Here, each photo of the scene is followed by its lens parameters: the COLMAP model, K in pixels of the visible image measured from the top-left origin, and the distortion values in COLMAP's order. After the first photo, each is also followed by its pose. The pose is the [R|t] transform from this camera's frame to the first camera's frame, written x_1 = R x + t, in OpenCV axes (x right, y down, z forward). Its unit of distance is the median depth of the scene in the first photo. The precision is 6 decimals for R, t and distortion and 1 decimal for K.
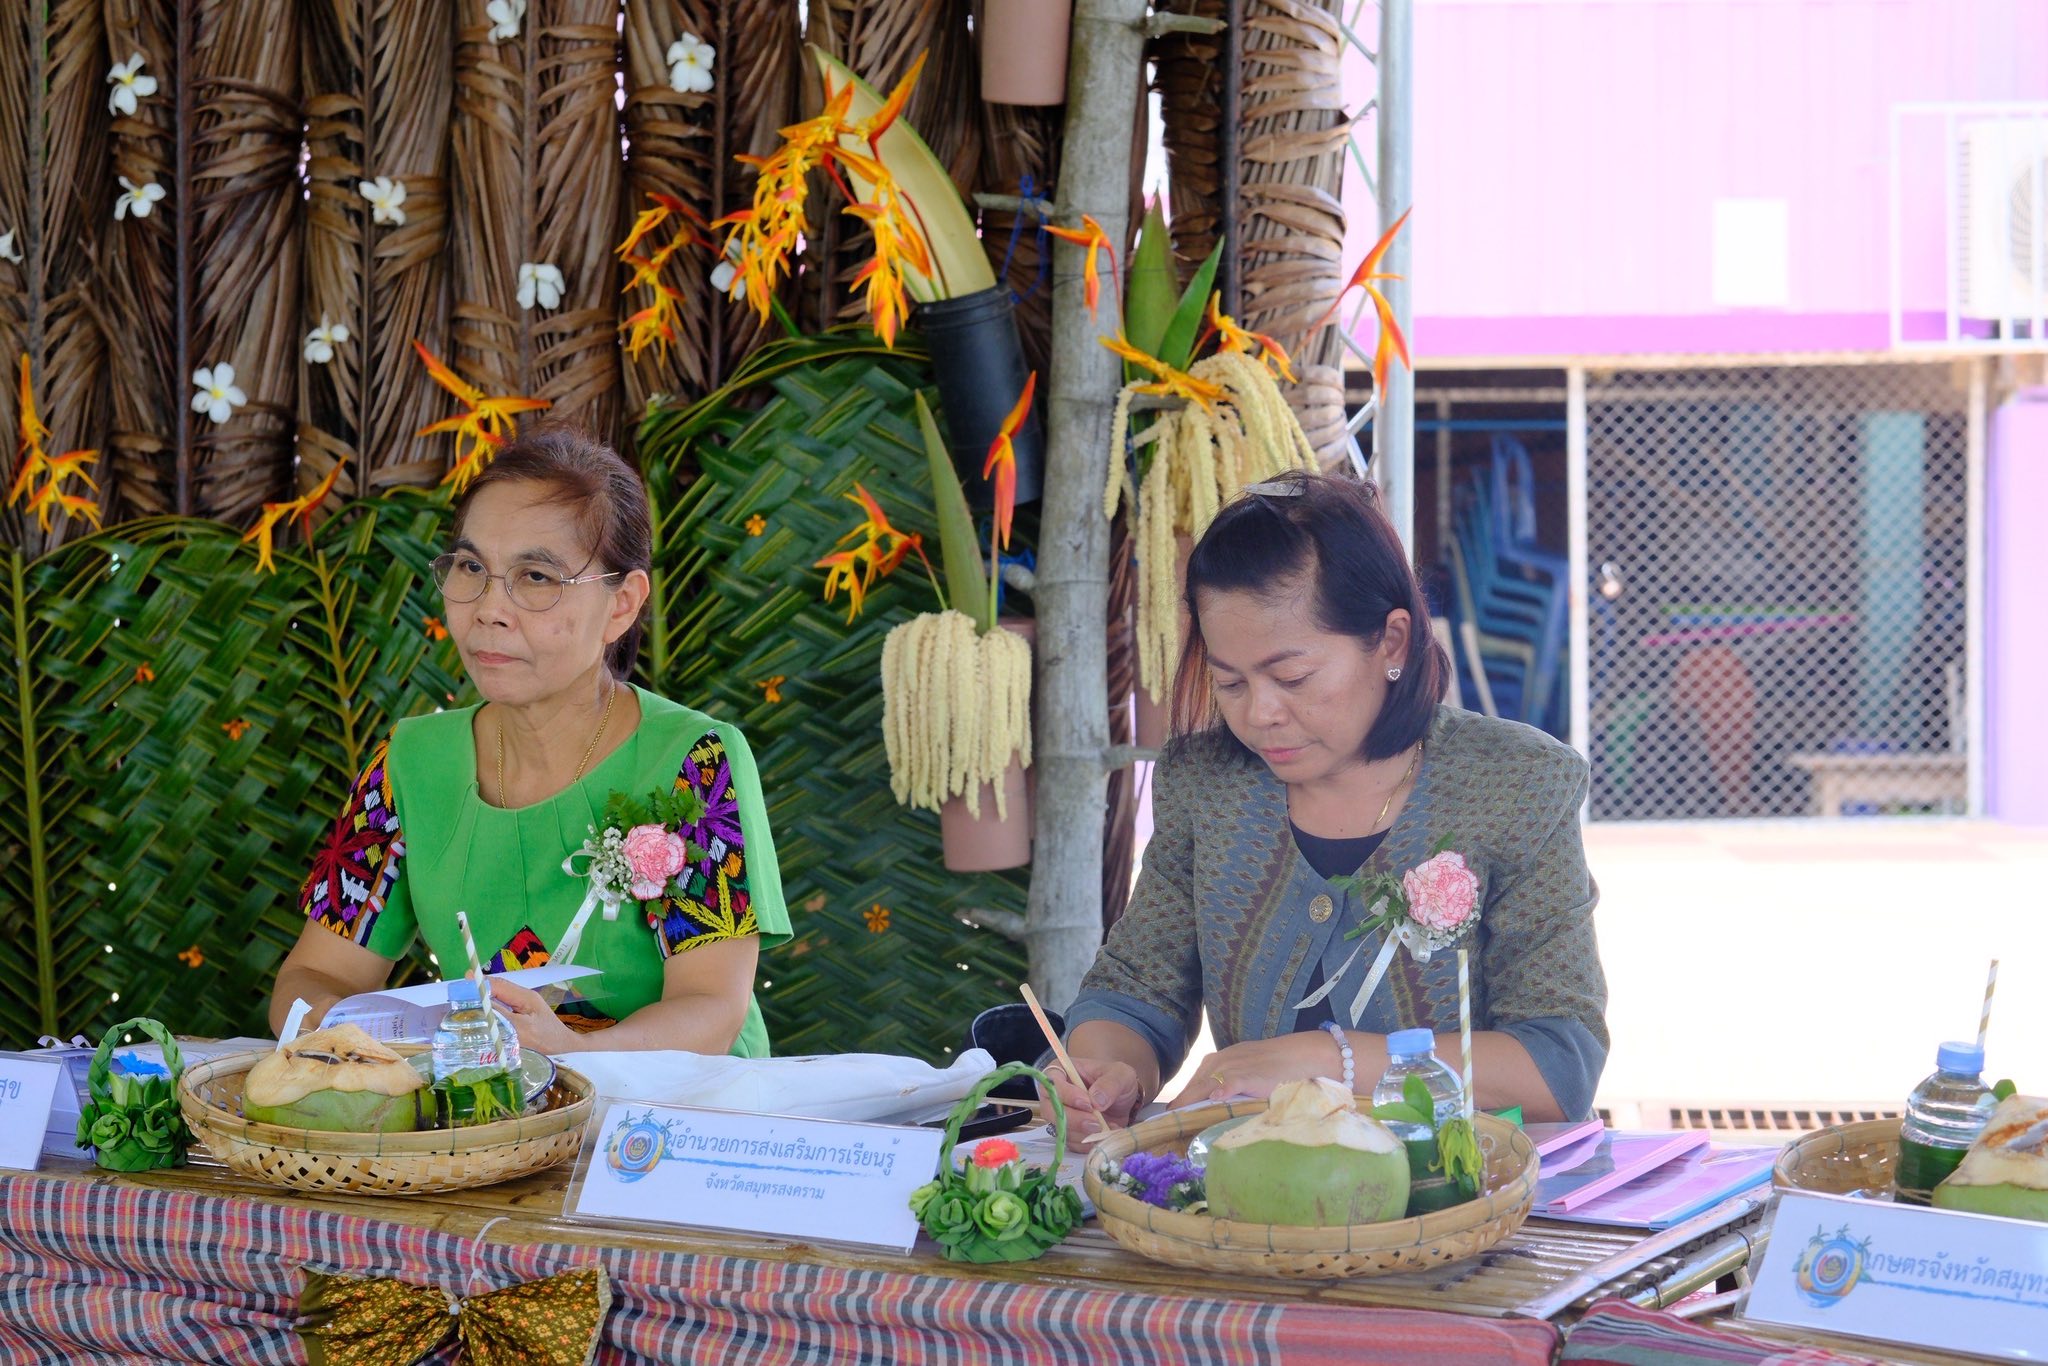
lens RADIAL K [[4983.8, 0, 1024.0], [0, 4983.8, 683.0], [0, 0, 1]] dist [0.077576, -1.186540]
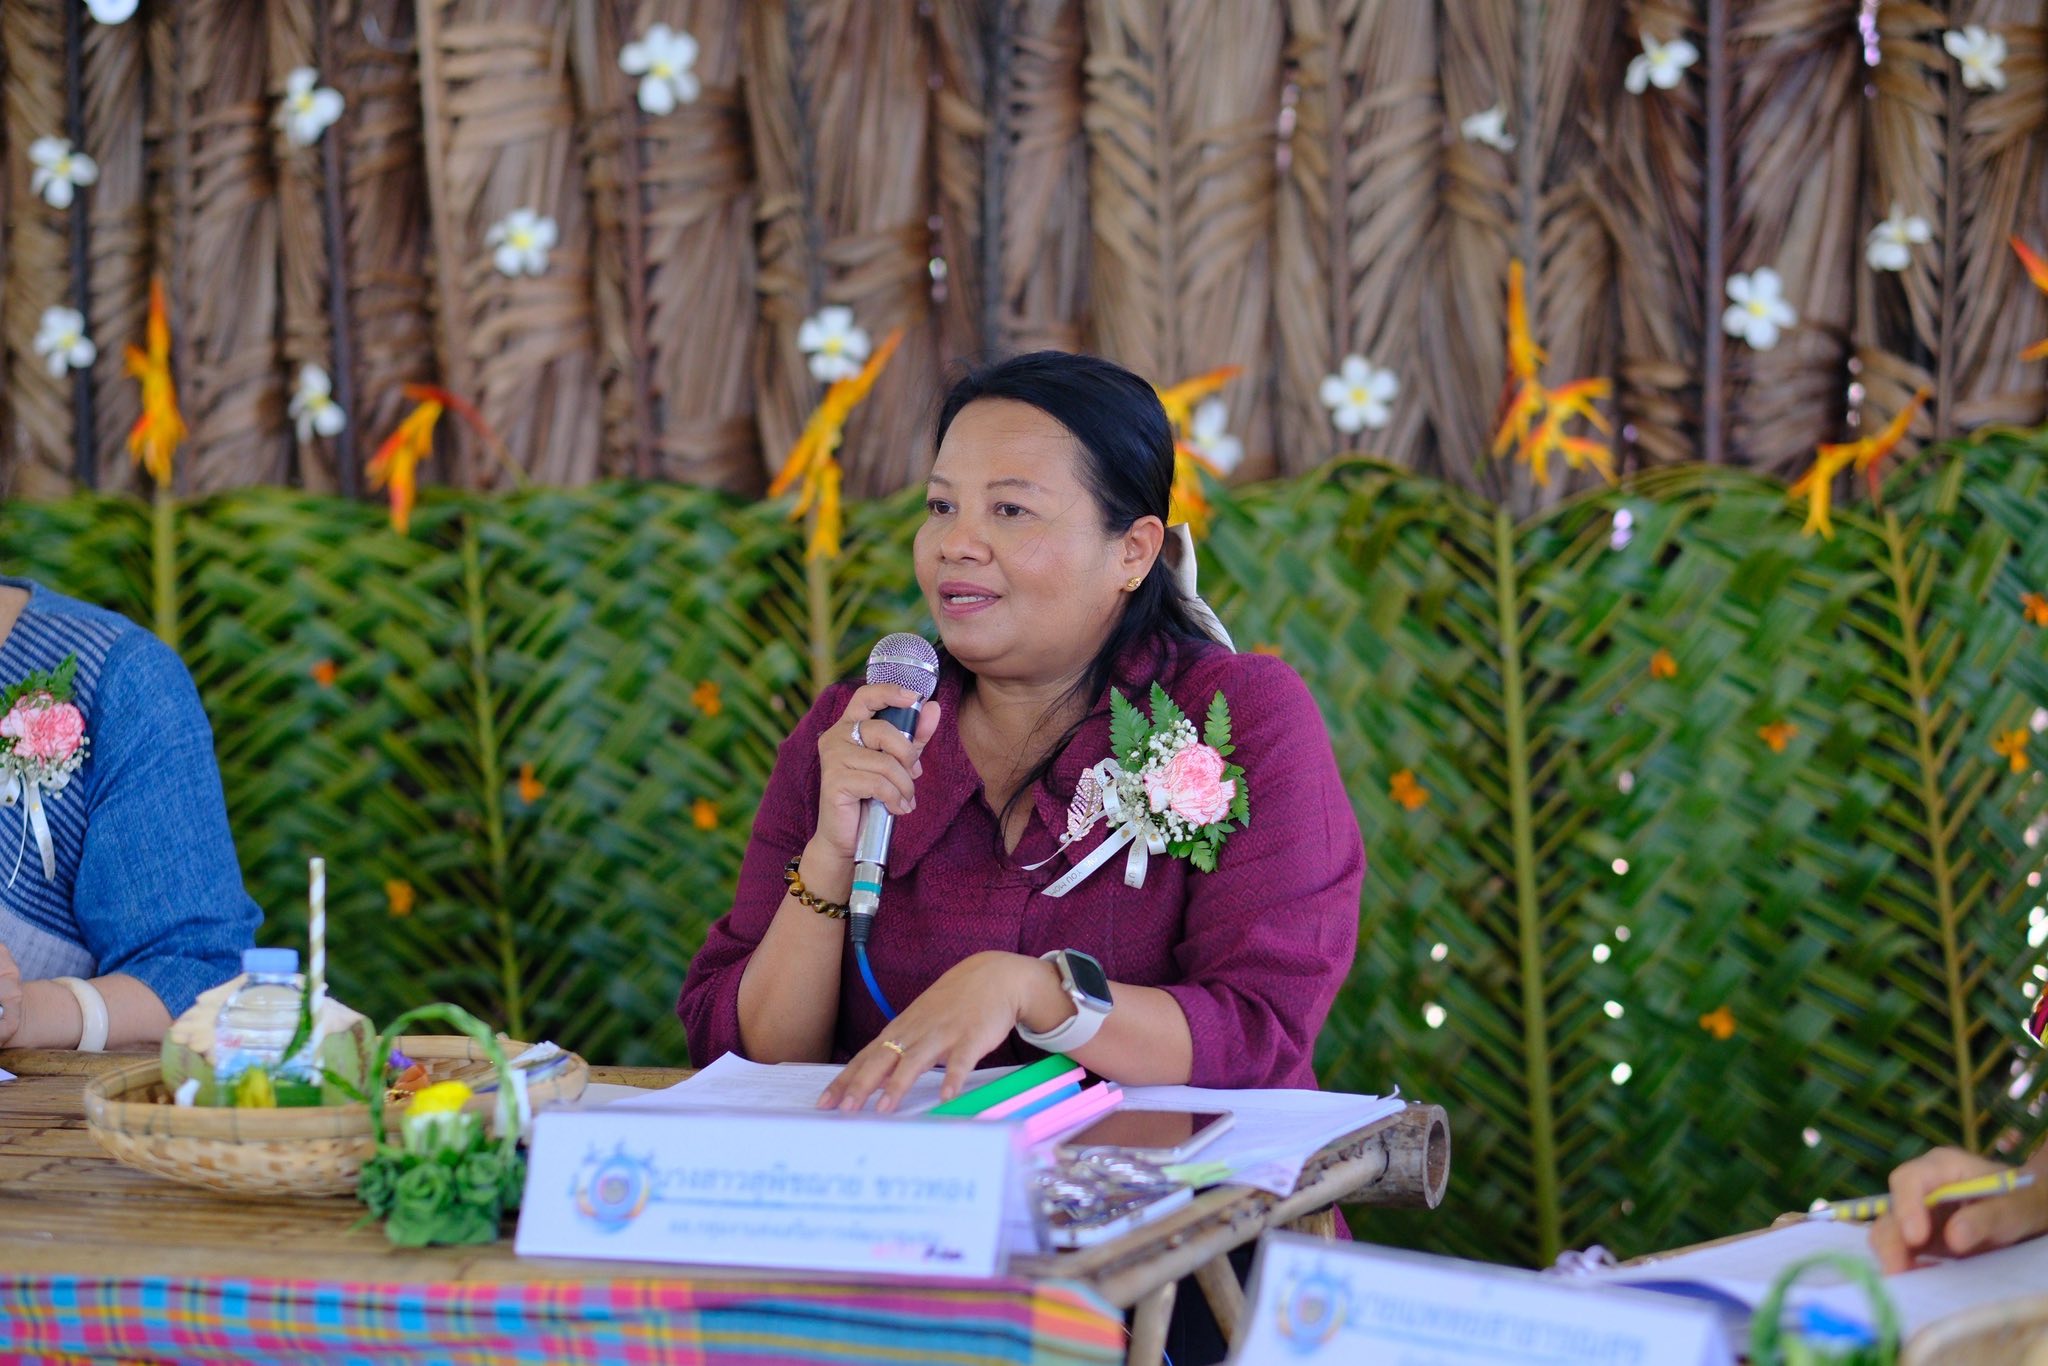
lens RADIAL K [[4983.8, 0, 1024.0], [0, 4983.8, 683.0], [0, 0, 1]] dist [0.077576, -1.186540]
pose [[0.965668, 0.006168, -0.259707, -0.068755], [-0.003163, 0.999923, 0.011986, -0.008232], [0.259761, -0.010753, 0.965613, 0.210094]]
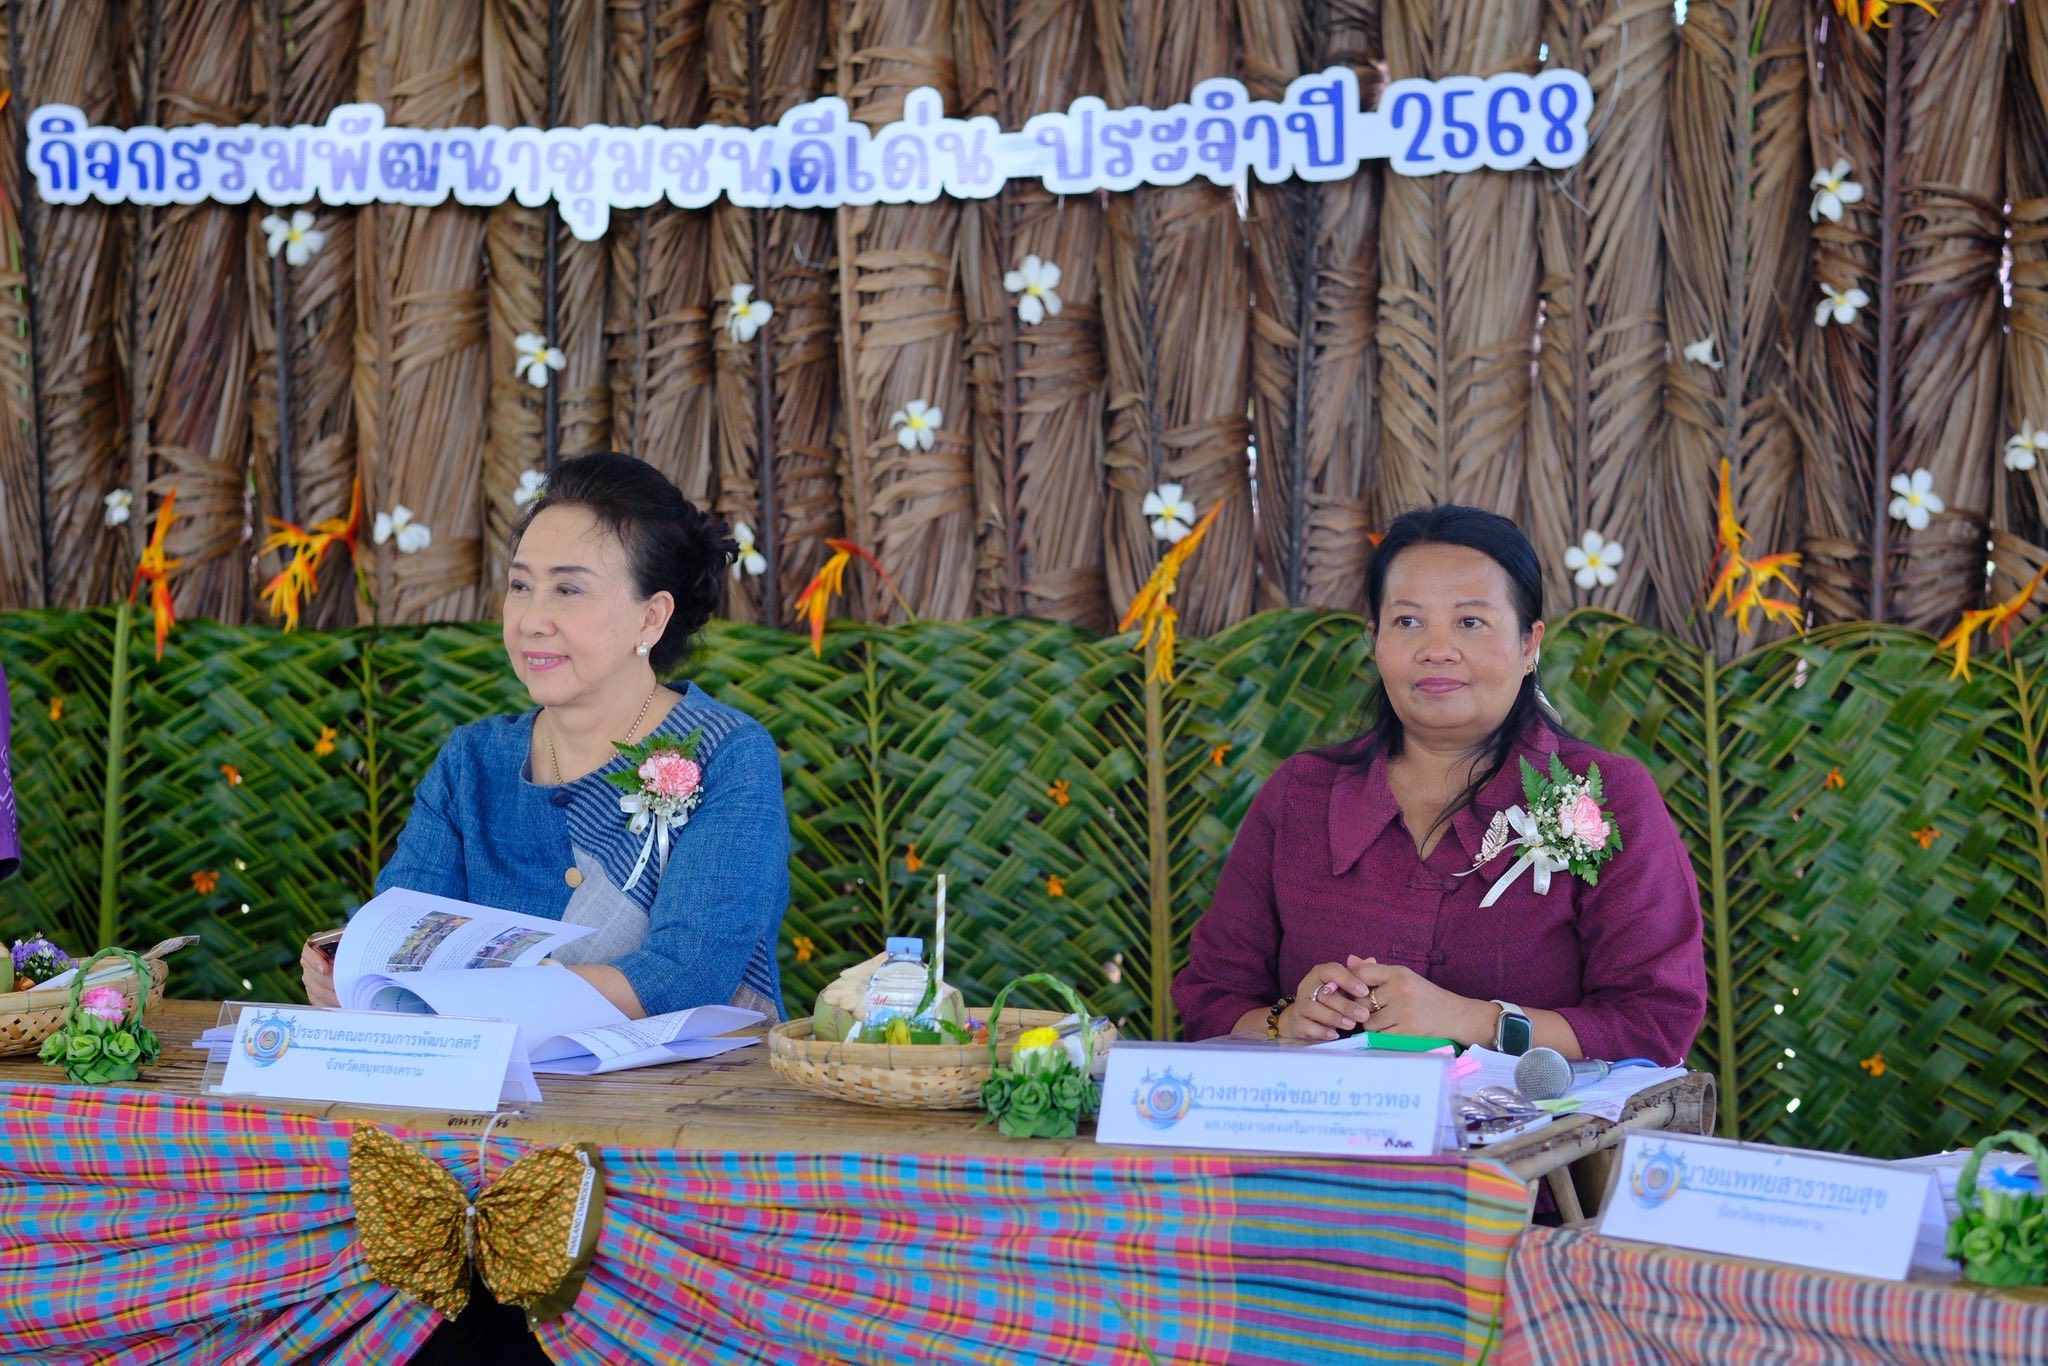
lens RADIAL K [[4983.8, 0, 1024.0], [0, 4983.8, 683.0], [0, 0, 1]] dist [0.077576, -1.186540]
pose [[0.961951, 0.018114, -0.272622, -0.060619], [-0.023689, 0.999572, -0.017172, -0.000195], [0.272195, 0.022977, 0.961968, -0.005065]]
